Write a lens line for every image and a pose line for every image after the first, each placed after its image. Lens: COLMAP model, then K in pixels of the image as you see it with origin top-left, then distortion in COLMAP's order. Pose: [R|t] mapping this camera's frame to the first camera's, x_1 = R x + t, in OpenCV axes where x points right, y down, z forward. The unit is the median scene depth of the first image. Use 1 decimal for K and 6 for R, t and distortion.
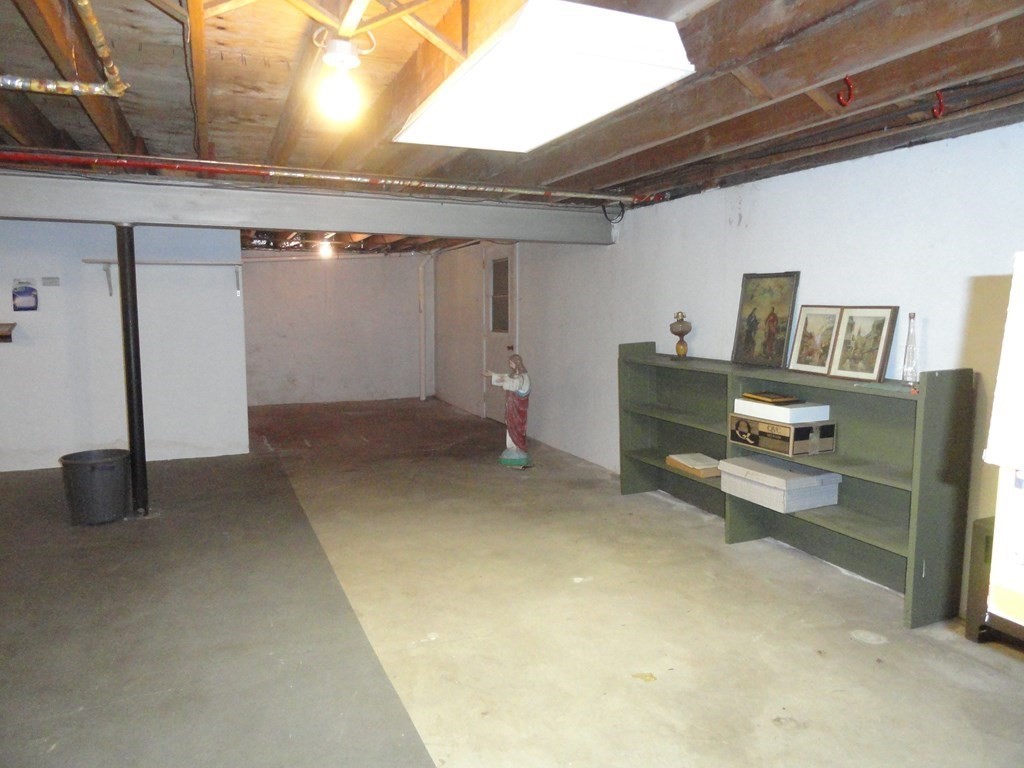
lens RADIAL K [[709.7, 0, 515.8], [0, 709.7, 384.2], [0, 0, 1]] dist [-0.008902, 0.005892]
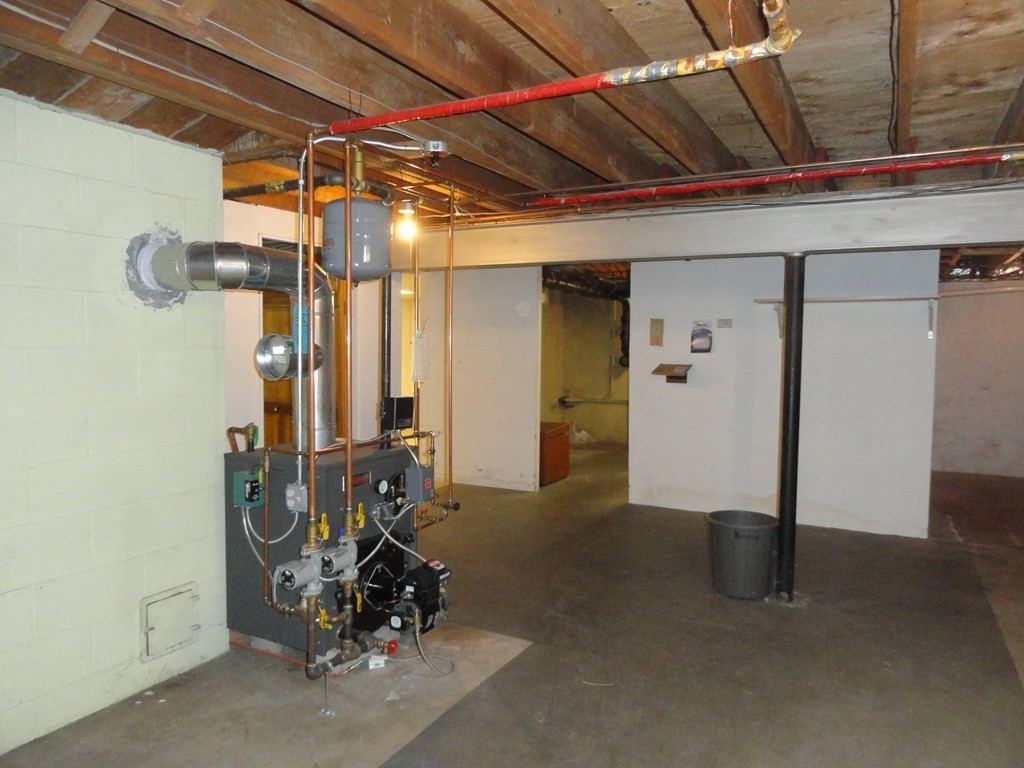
lens RADIAL K [[709.7, 0, 515.0], [0, 709.7, 384.2], [0, 0, 1]] dist [-0.008902, 0.005892]
pose [[0.627938, 0.050133, -0.776647, -0.095010], [-0.094266, 0.995475, -0.011958, -0.028541], [0.772533, 0.080721, 0.629823, 0.213337]]
